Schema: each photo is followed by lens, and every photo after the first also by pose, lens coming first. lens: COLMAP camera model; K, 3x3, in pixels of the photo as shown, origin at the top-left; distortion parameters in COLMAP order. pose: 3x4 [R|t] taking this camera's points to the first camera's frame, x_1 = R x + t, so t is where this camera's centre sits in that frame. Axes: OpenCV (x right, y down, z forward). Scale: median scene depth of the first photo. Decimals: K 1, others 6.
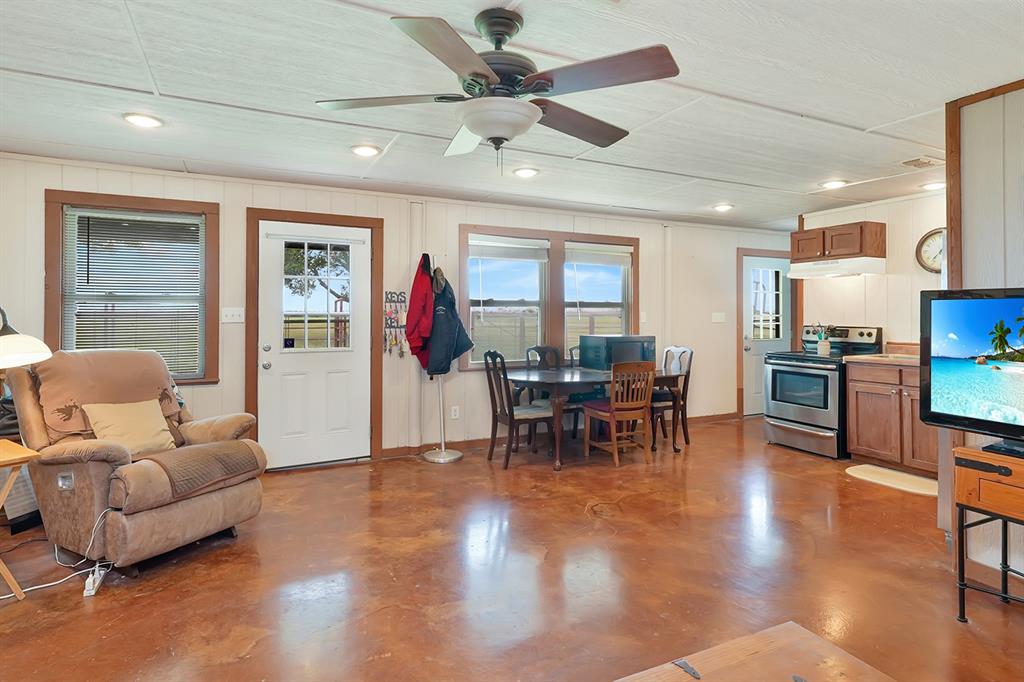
lens RADIAL K [[531.3, 0, 506.5], [0, 531.3, 319.2], [0, 0, 1]] dist [-0.002682, -0.000884]
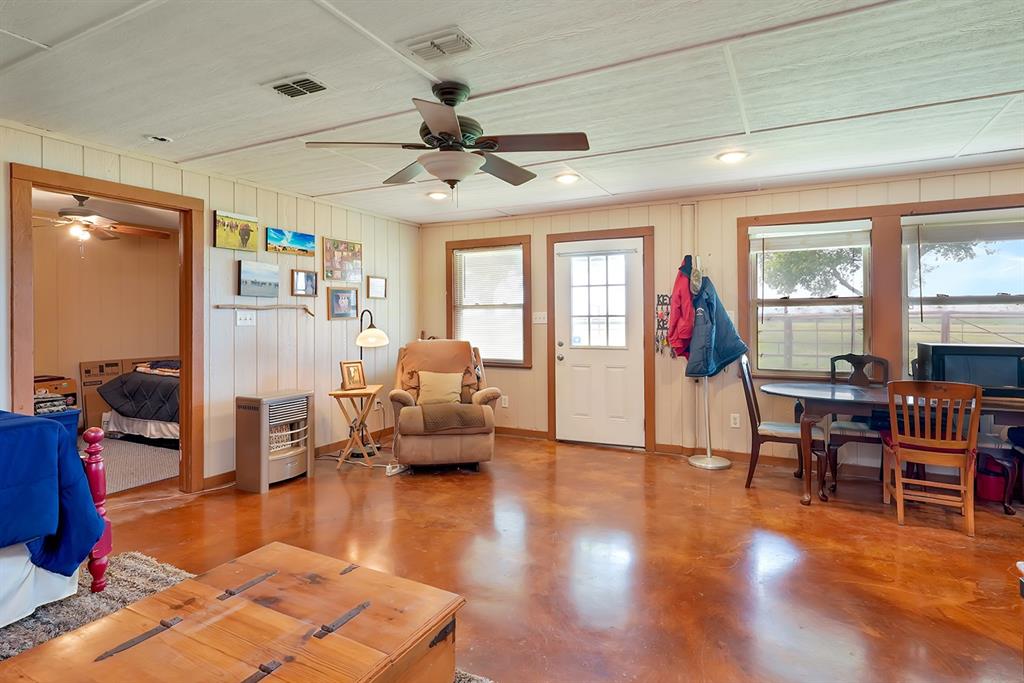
lens RADIAL K [[531.3, 0, 514.1], [0, 531.3, 333.8], [0, 0, 1]] dist [-0.002682, -0.000884]
pose [[0.600717, 0.017982, -0.799259, 0.447922], [-0.002223, 0.999781, 0.020822, 0.004096], [0.799458, -0.010732, 0.600626, 0.138757]]
